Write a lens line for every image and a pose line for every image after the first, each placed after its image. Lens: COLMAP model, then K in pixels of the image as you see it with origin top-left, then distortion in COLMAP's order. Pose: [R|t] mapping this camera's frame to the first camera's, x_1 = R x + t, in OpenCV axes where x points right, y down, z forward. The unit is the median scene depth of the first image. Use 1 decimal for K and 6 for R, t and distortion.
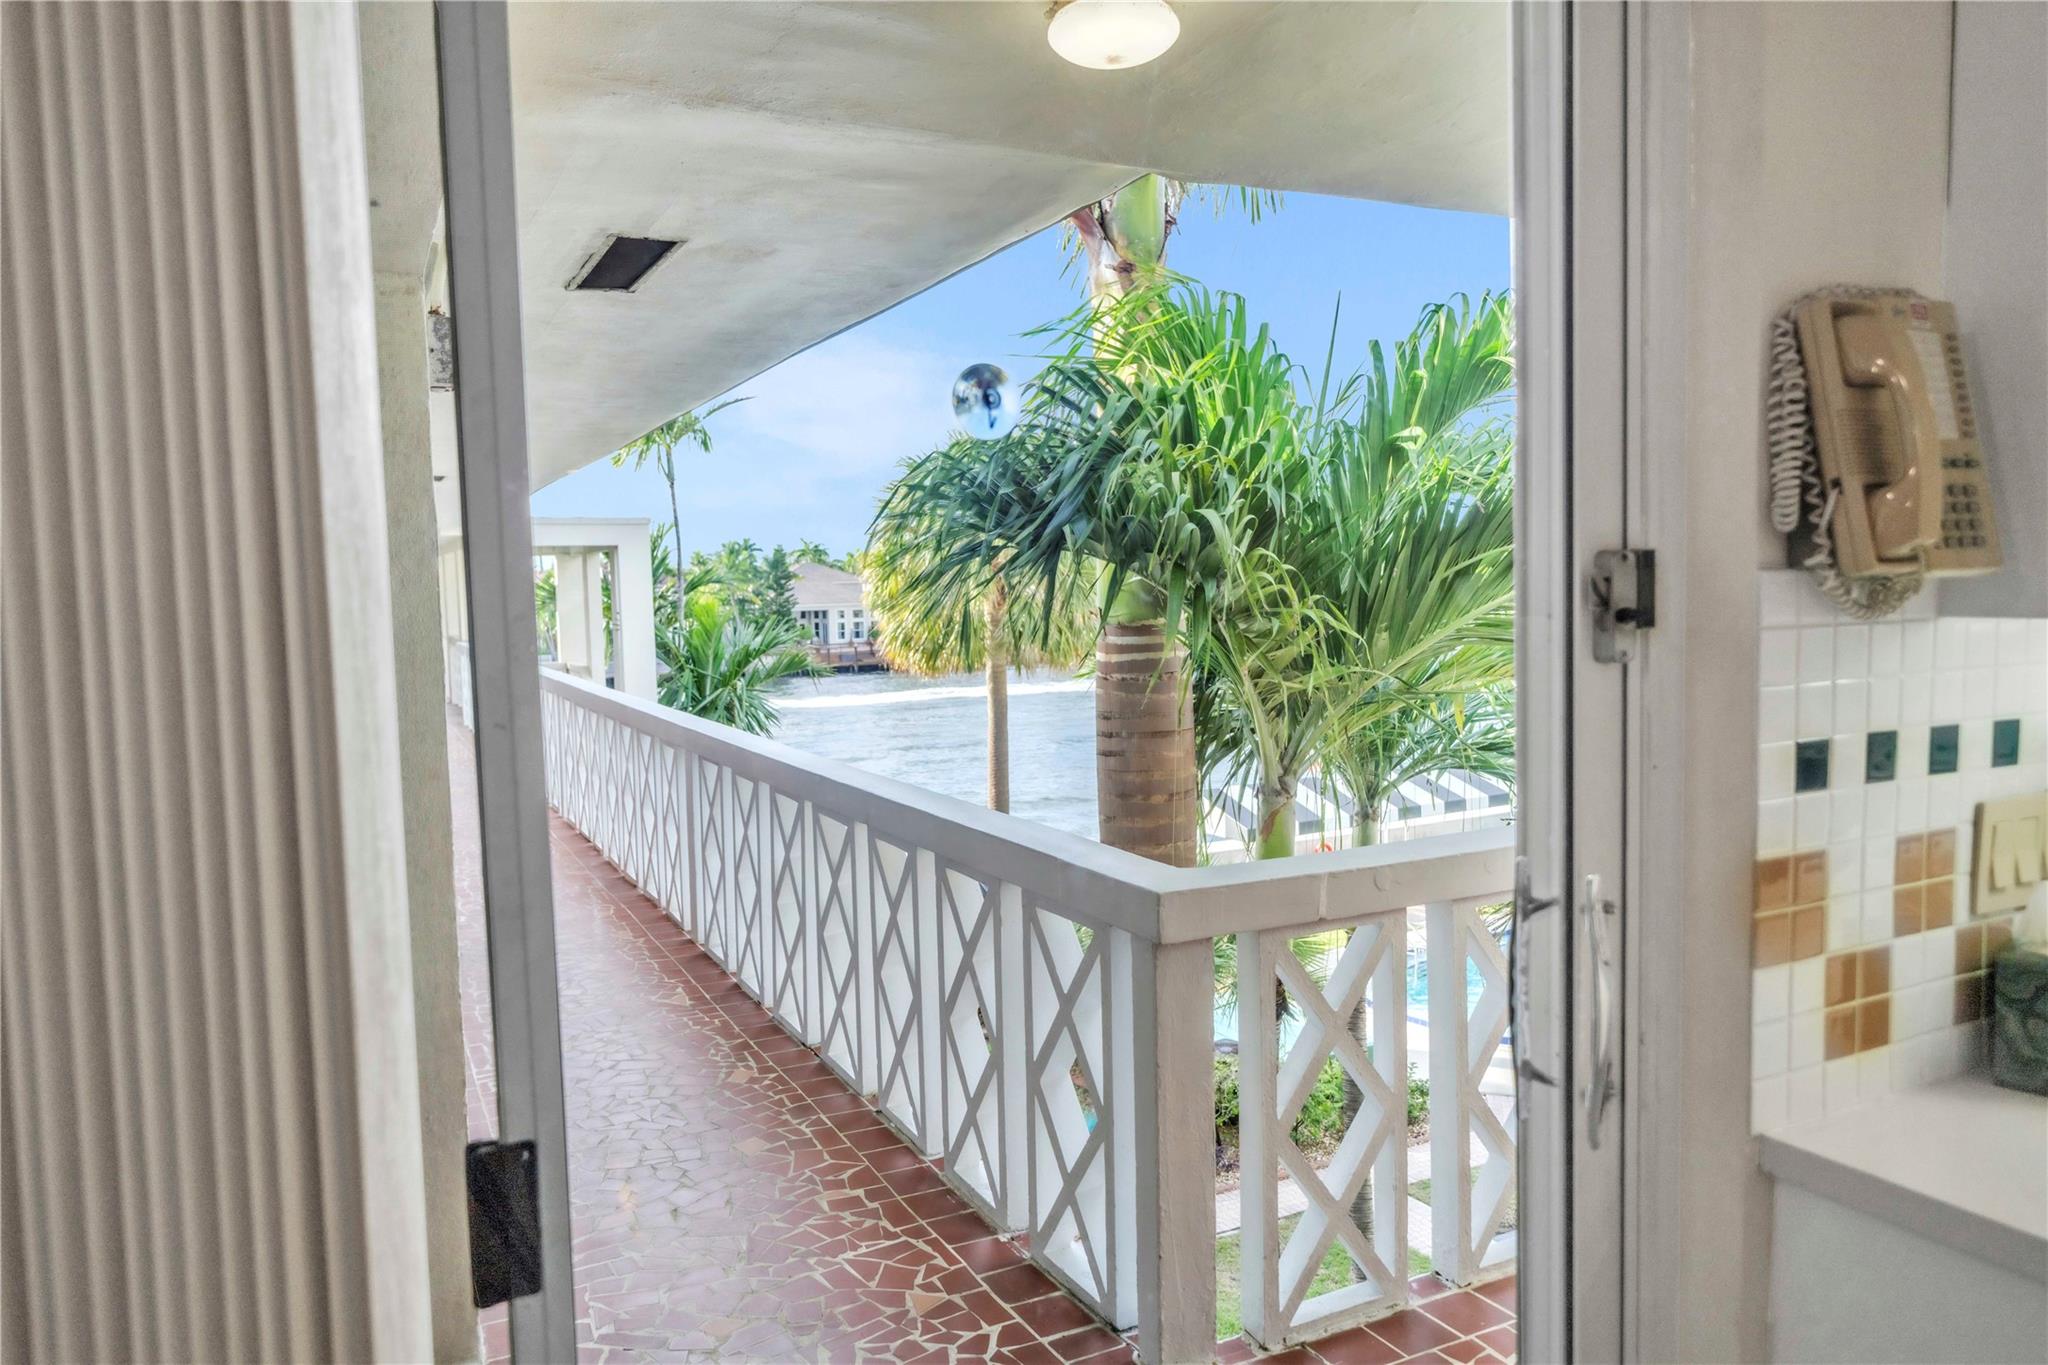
lens RADIAL K [[1372.4, 0, 1024.0], [0, 1372.4, 682.5], [0, 0, 1]] dist [0.009571, -0.000583]
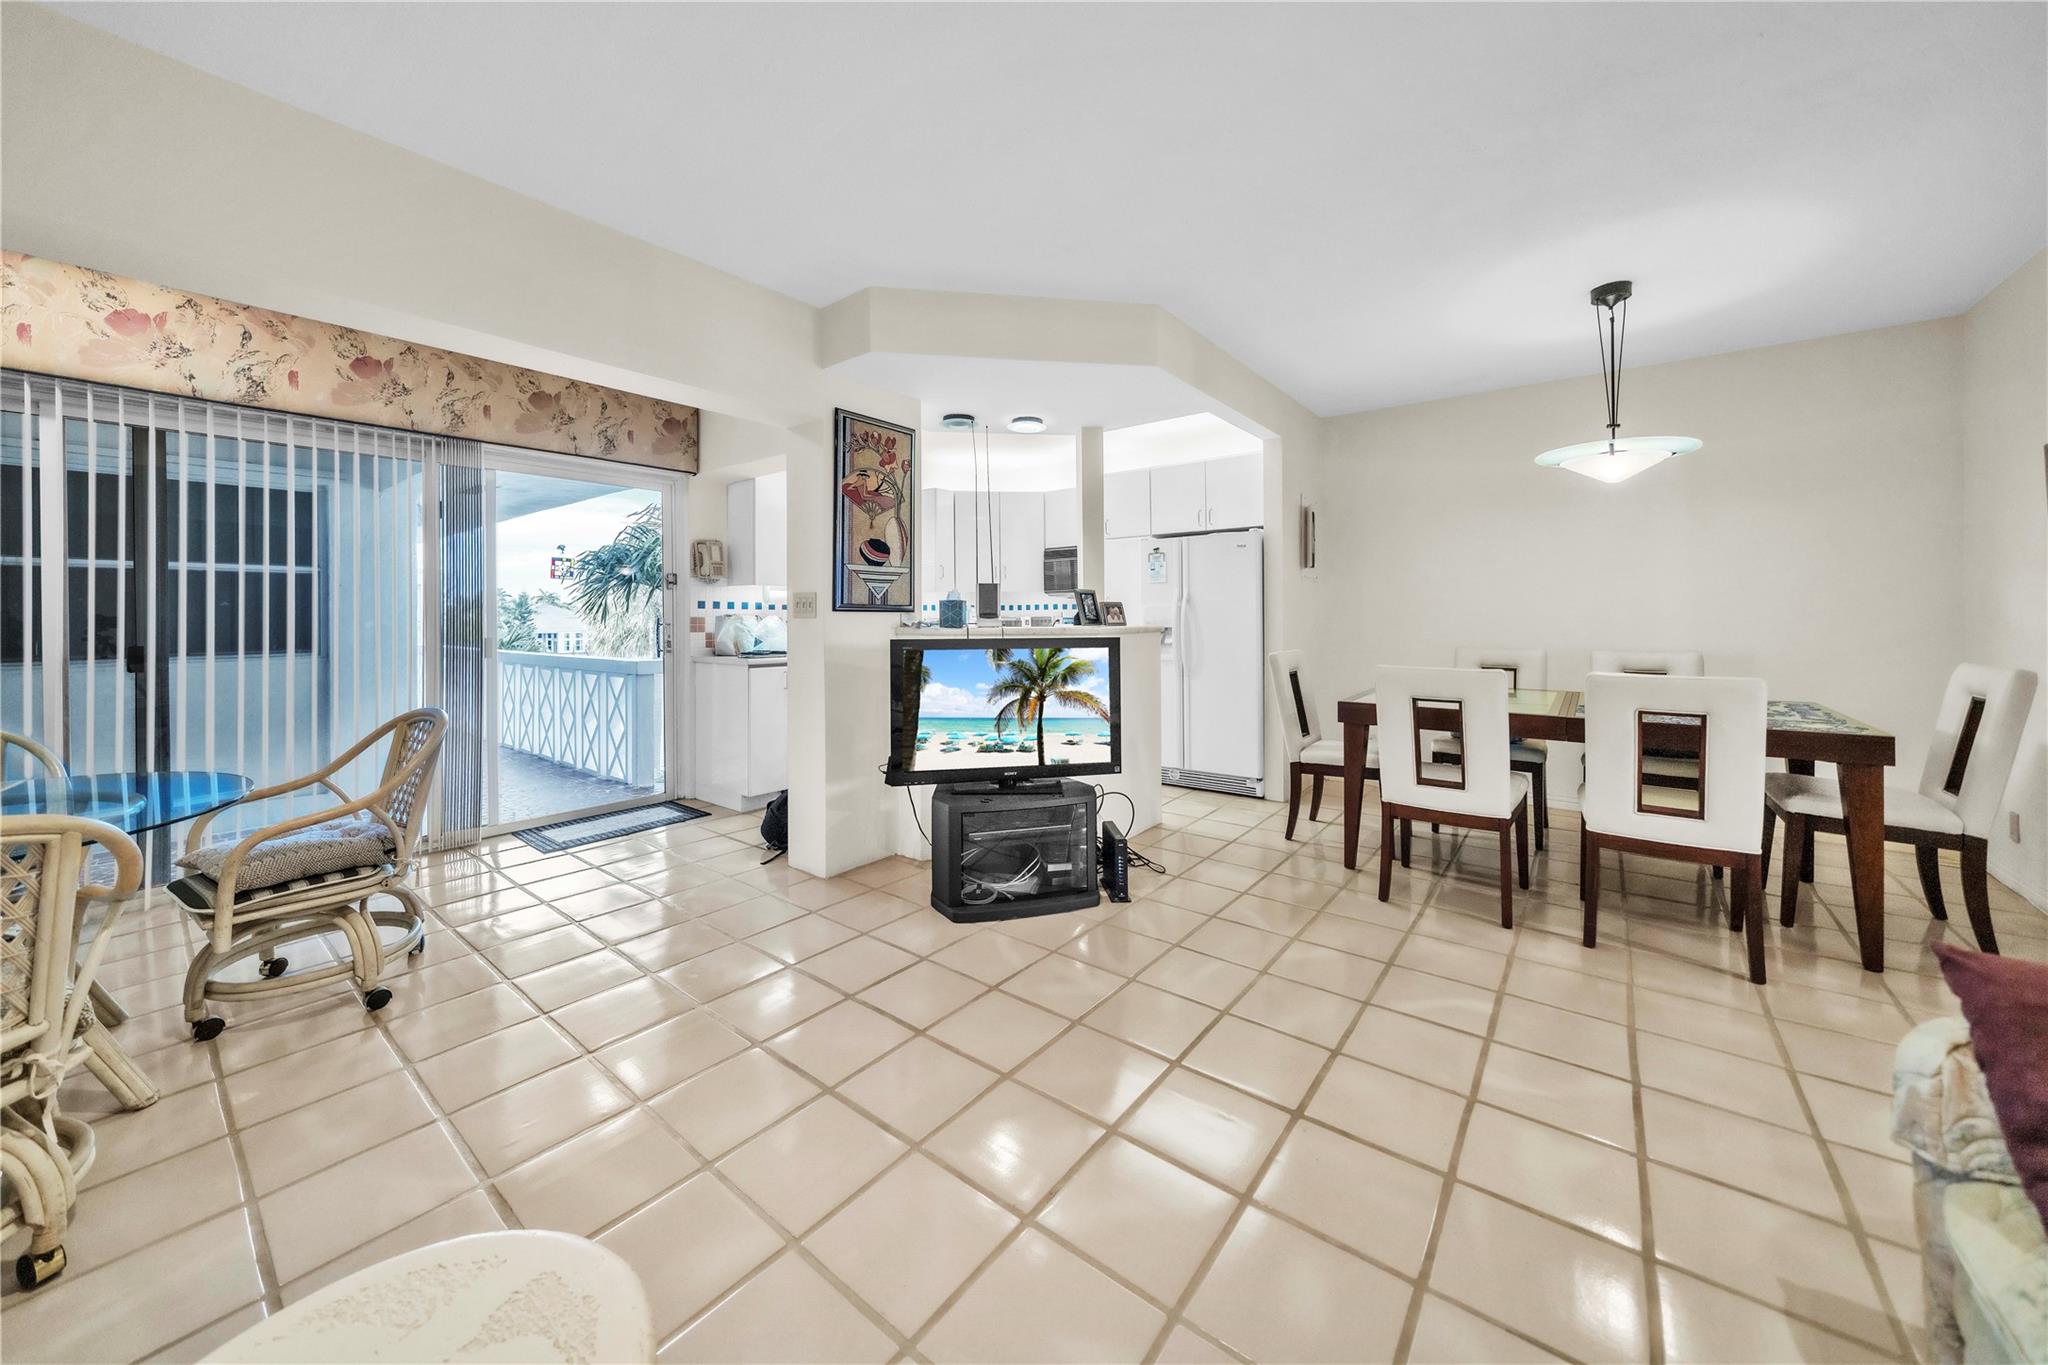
lens RADIAL K [[730.3, 0, 1020.4], [0, 730.3, 616.1], [0, 0, 1]] dist [0.000645, -0.000099]
pose [[0.911999, 0.025591, 0.409392, 0.496407], [0.008706, 0.996620, -0.081692, 0.409010], [-0.410099, 0.078067, 0.908694, -2.863364]]
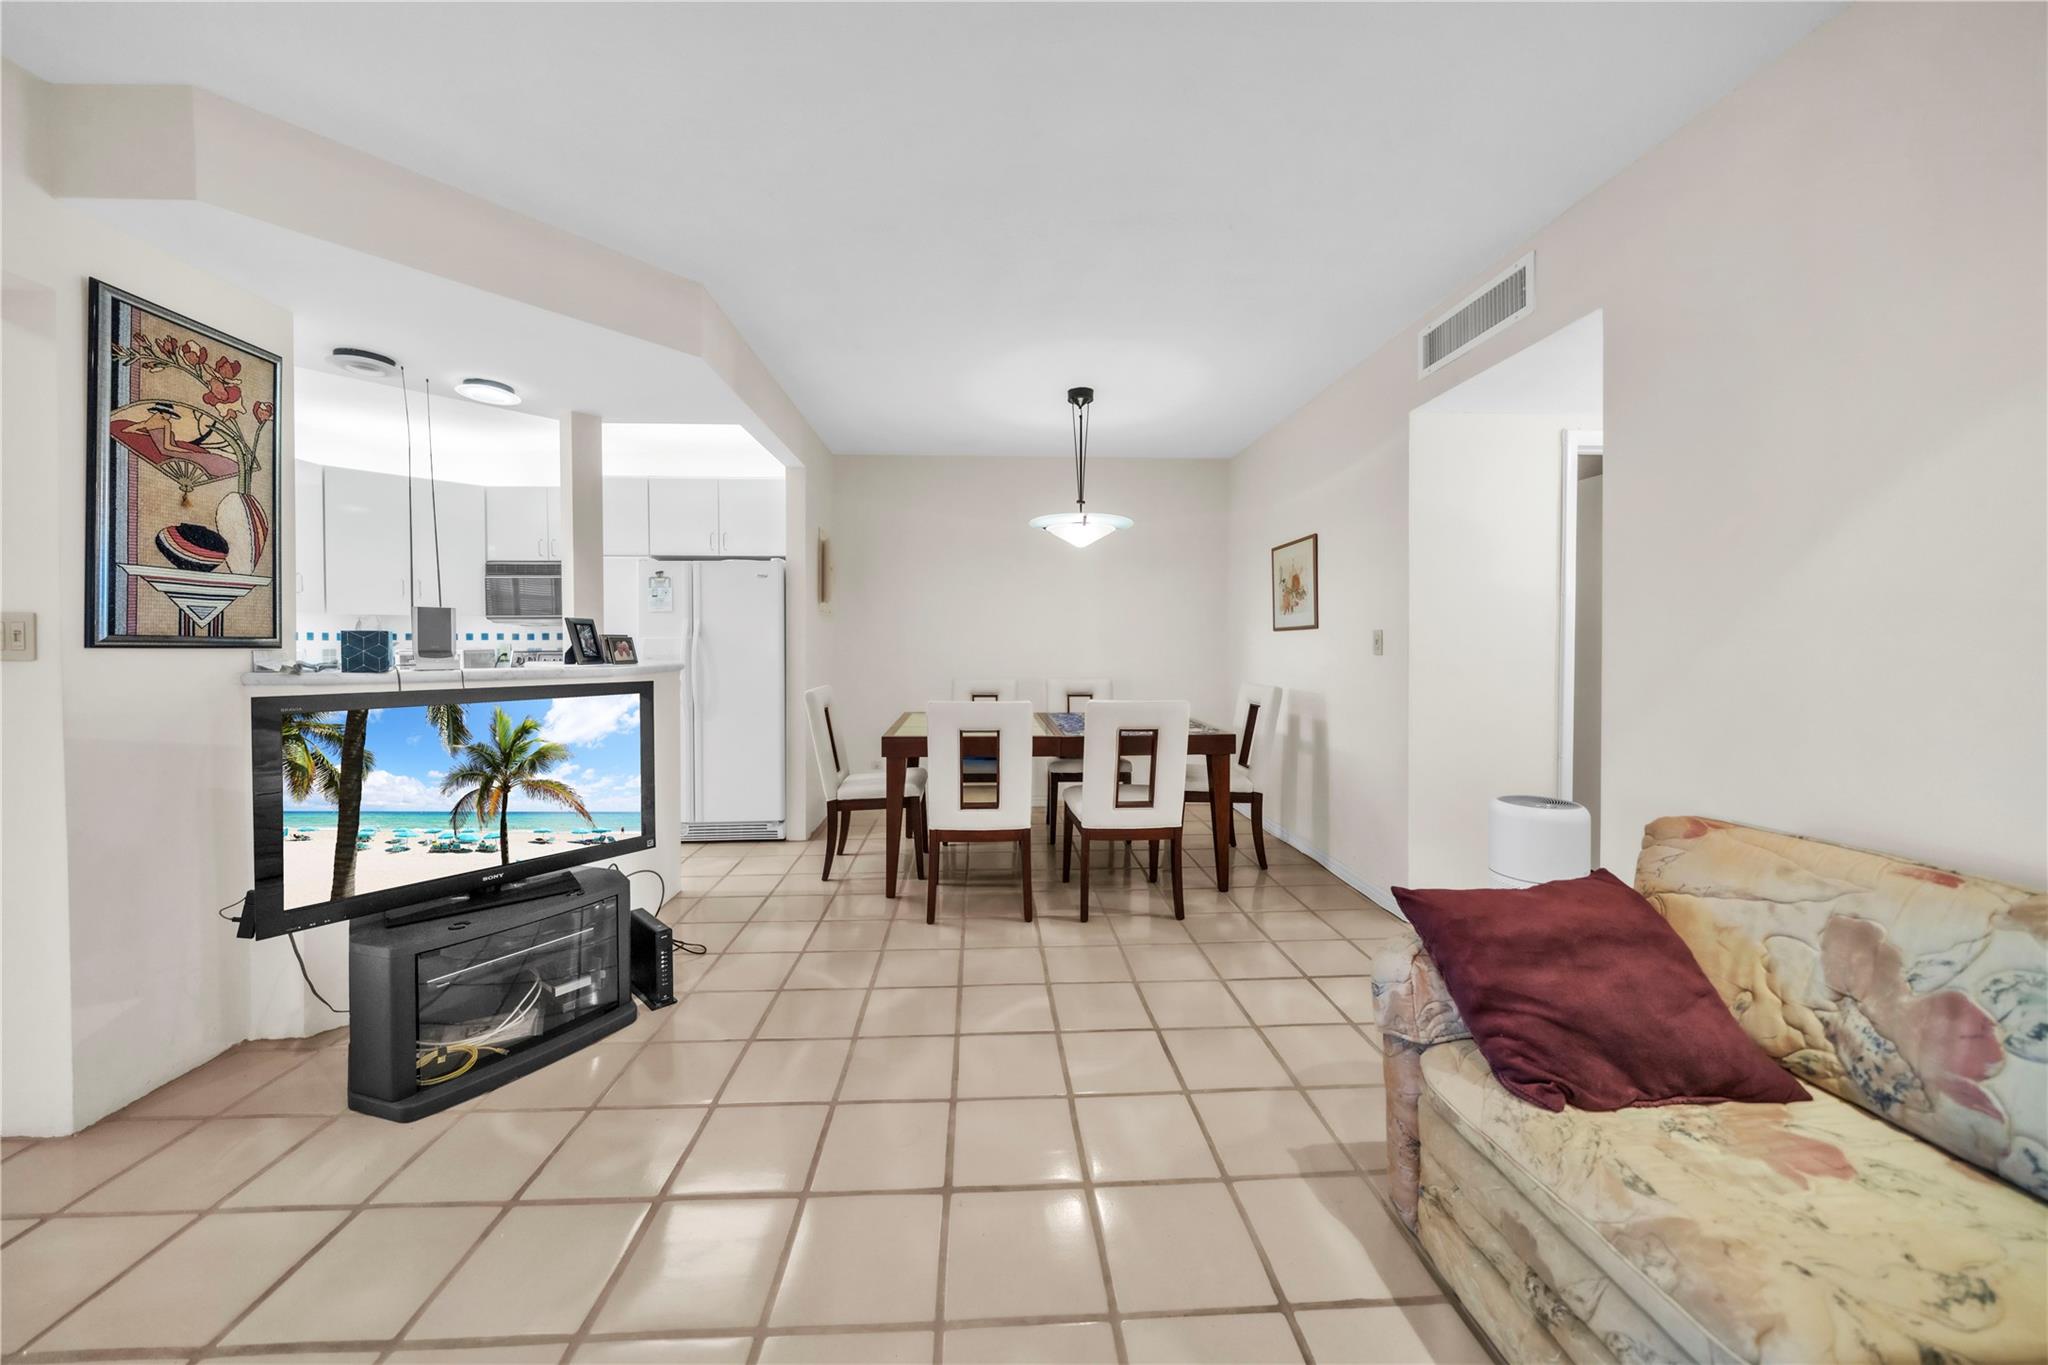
lens RADIAL K [[716.0, 0, 1012.5], [0, 716.0, 654.0], [0, 0, 1]] dist [-0.002540, -0.000247]
pose [[0.415674, 0.015944, 0.909374, 0.440611], [0.056124, 0.997491, -0.043143, 0.350652], [-0.907780, 0.068971, 0.413737, -2.477317]]
